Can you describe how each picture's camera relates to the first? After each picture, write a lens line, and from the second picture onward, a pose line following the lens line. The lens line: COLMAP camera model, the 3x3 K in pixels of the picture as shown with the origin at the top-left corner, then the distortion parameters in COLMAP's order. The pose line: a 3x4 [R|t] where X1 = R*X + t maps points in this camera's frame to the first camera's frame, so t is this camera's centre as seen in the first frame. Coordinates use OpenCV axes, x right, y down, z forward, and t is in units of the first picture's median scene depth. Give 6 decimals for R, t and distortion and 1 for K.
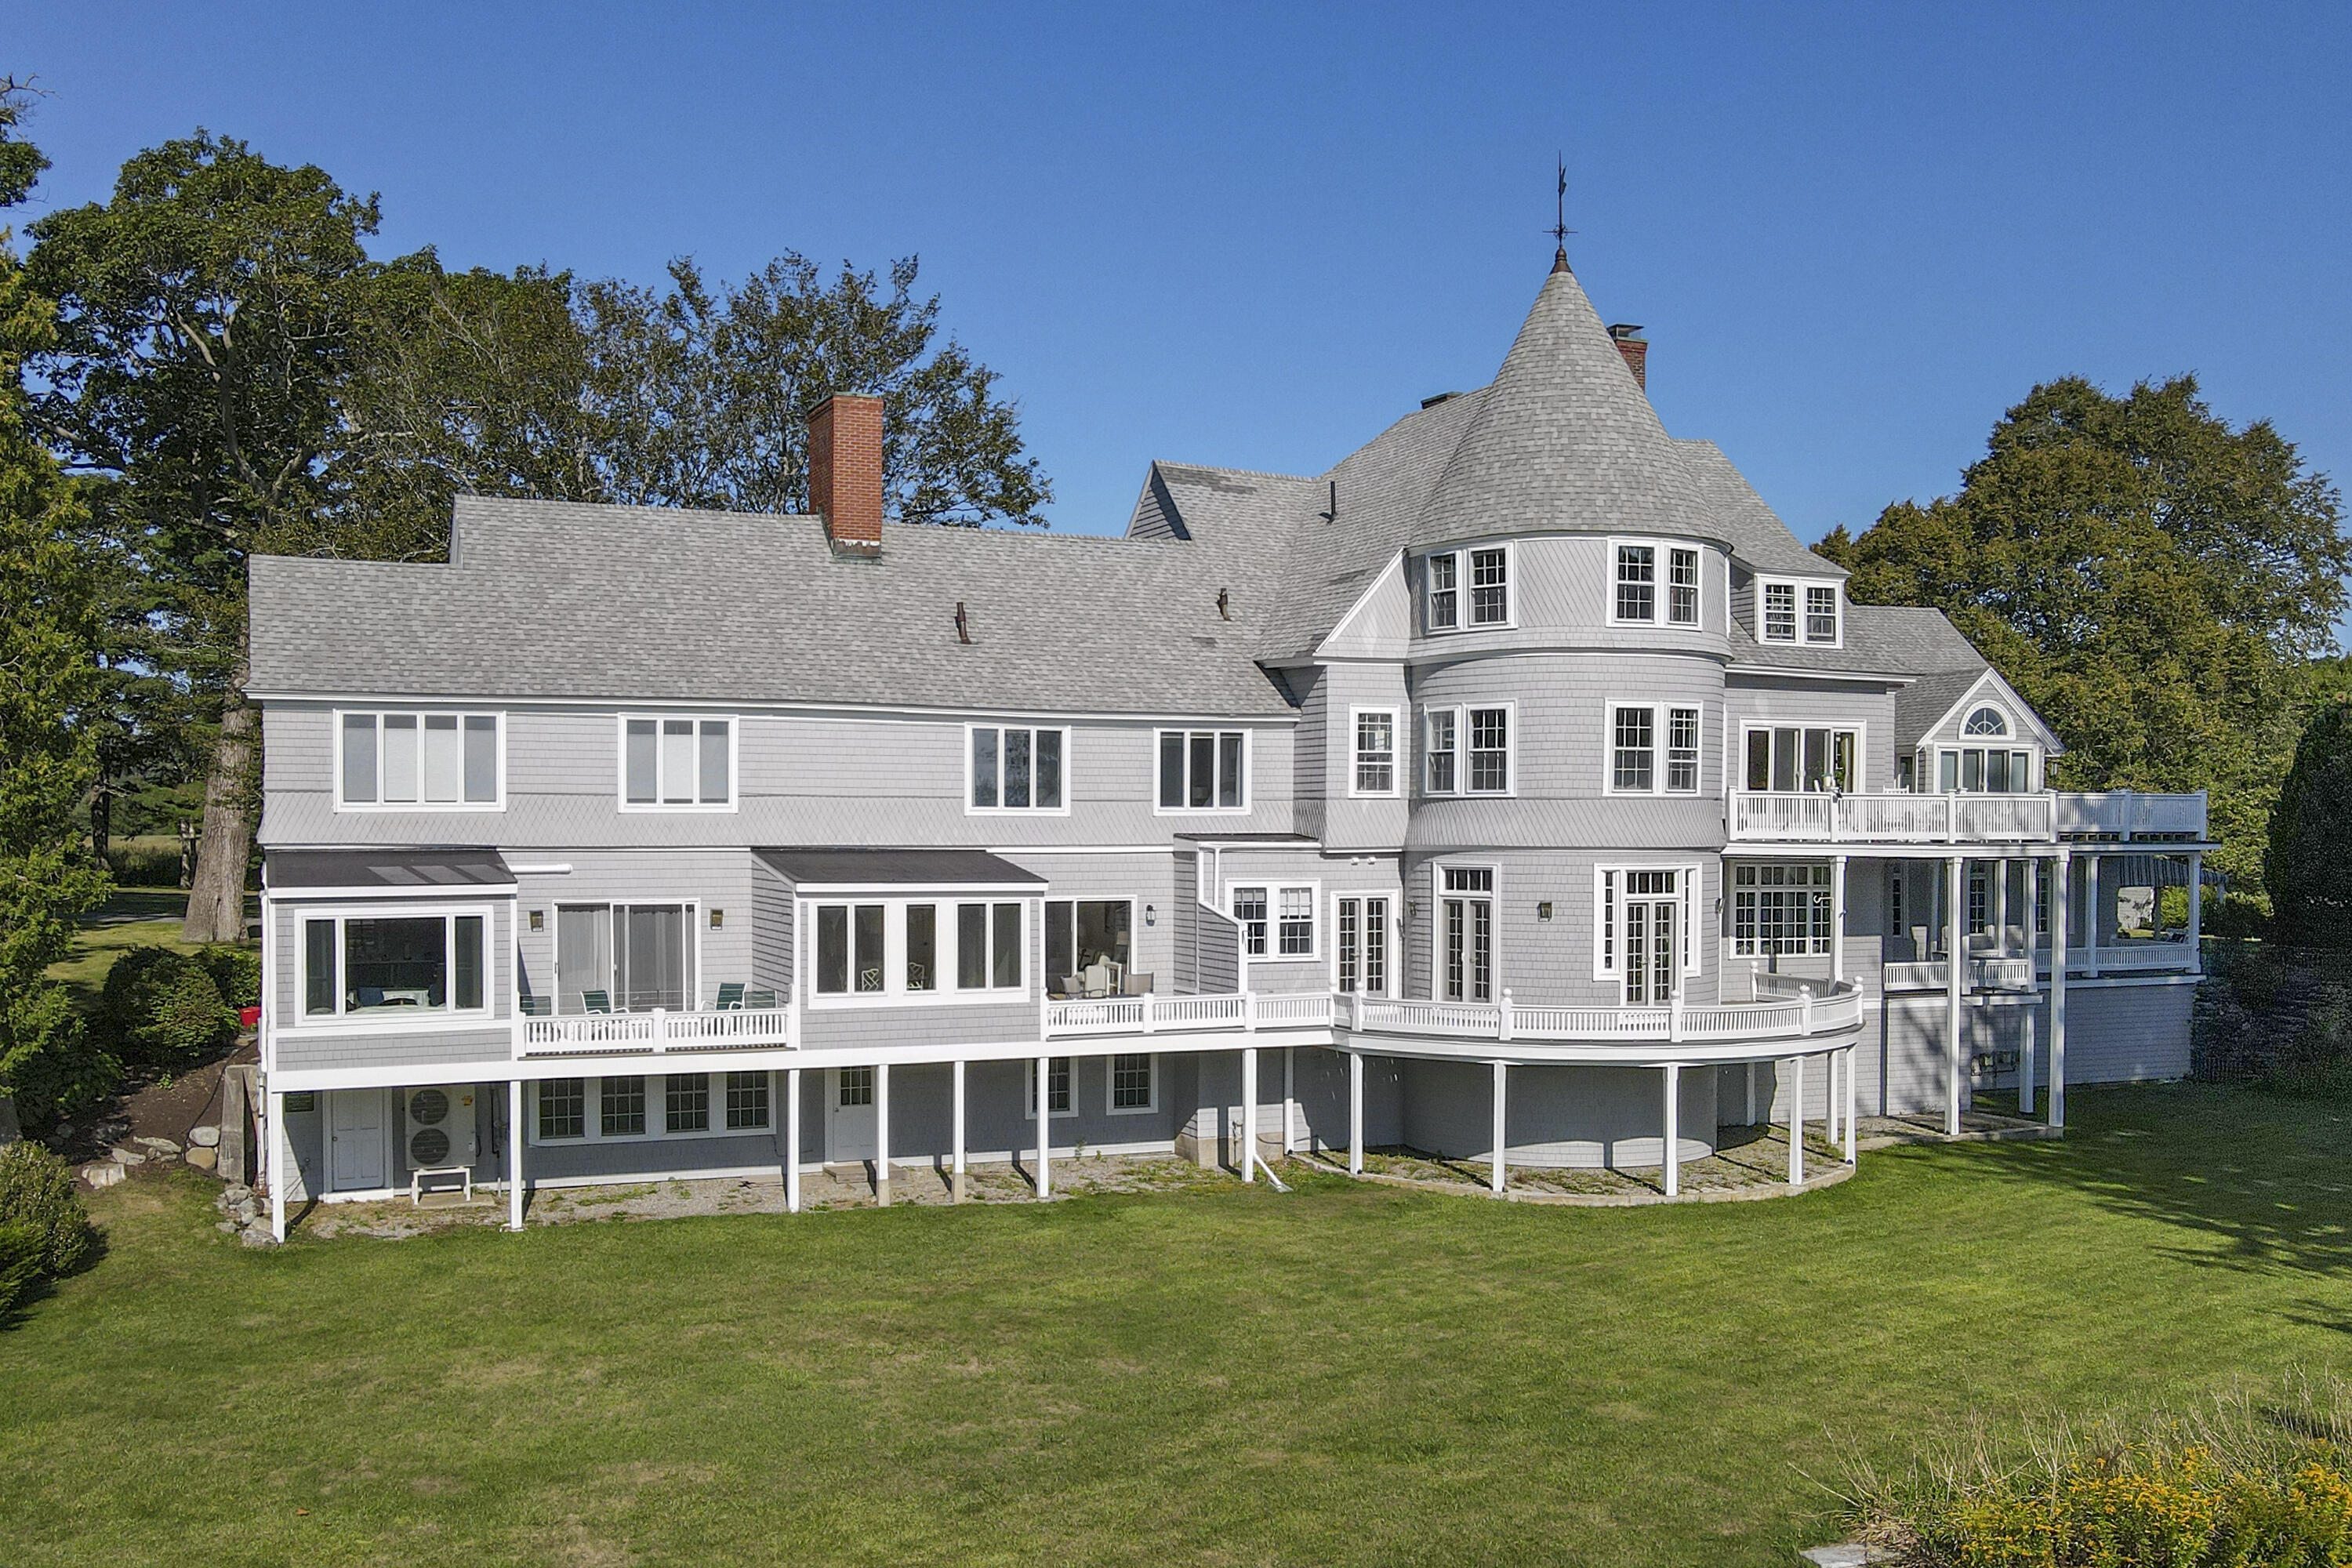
lens RADIAL K [[2162.6, 0, 1069.3], [0, 2162.6, 788.1], [0, 0, 1]] dist [-0.020519, -0.000102]
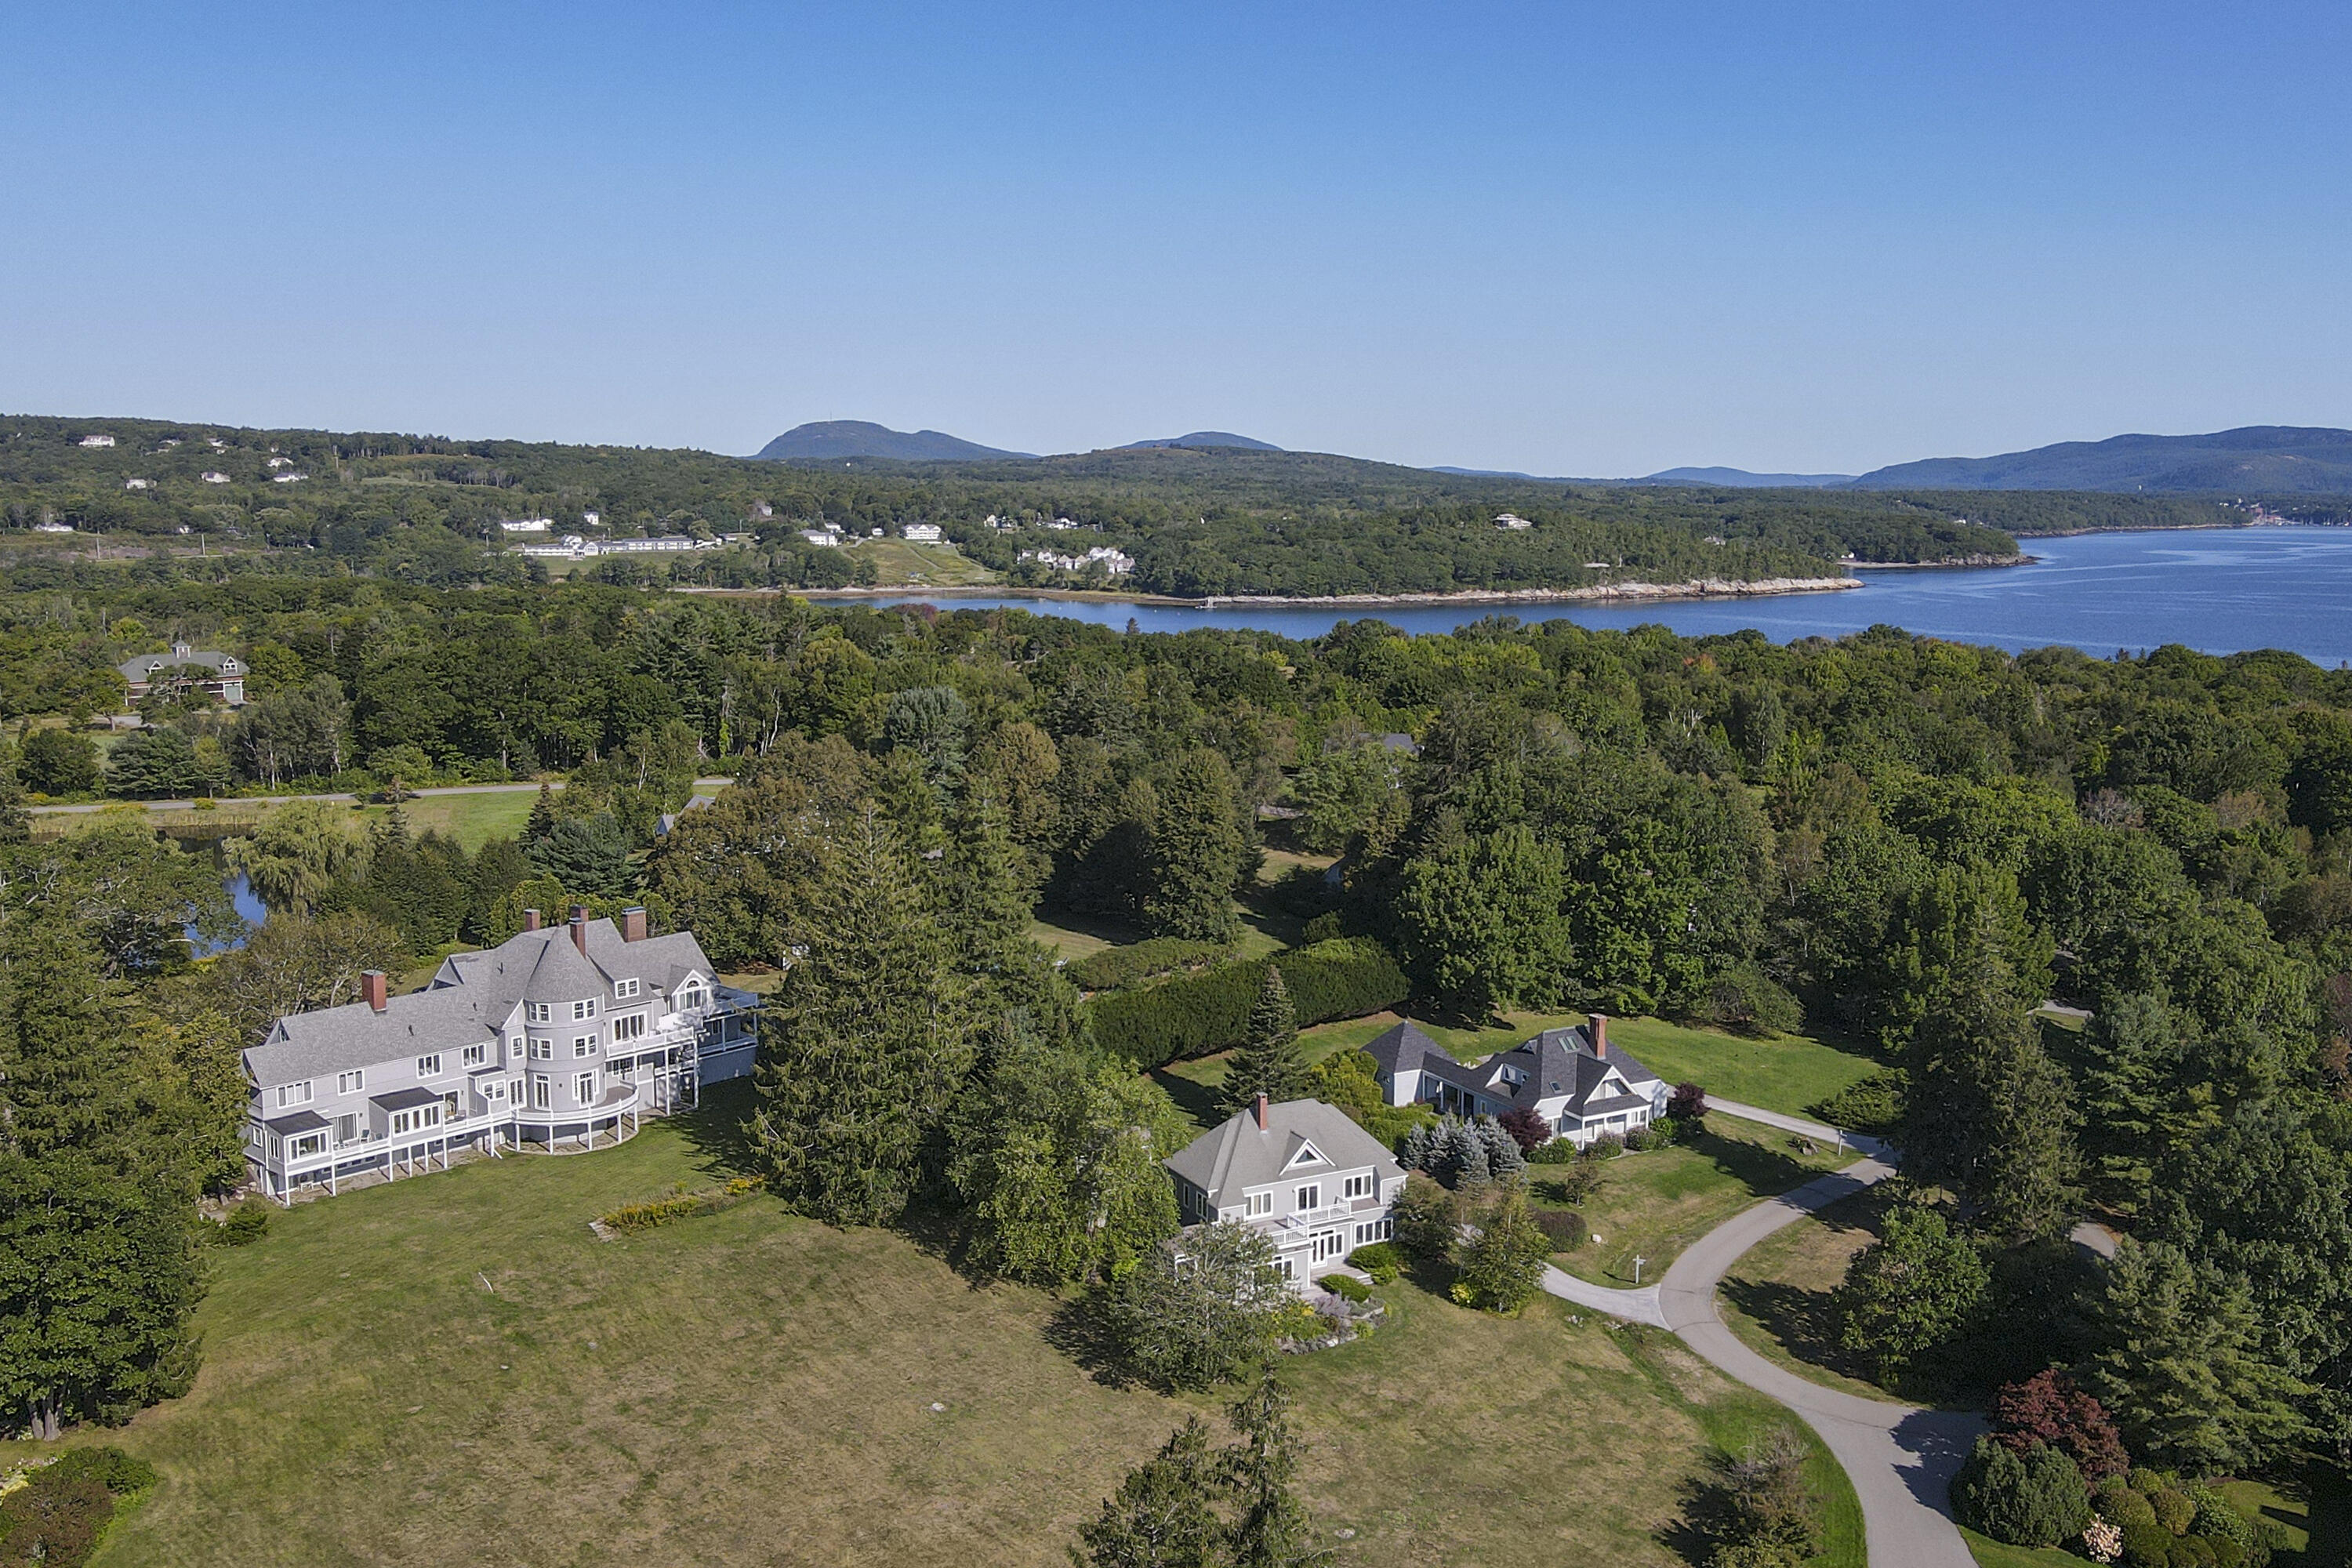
lens RADIAL K [[2160.2, 0, 1234.1], [0, 2160.2, 791.2], [0, 0, 1]] dist [-0.026780, 0.071916]
pose [[0.886113, -0.060344, 0.459524, -0.536302], [-0.007560, 0.989474, 0.144514, -1.166760], [-0.463407, -0.131530, 0.876329, -3.349980]]
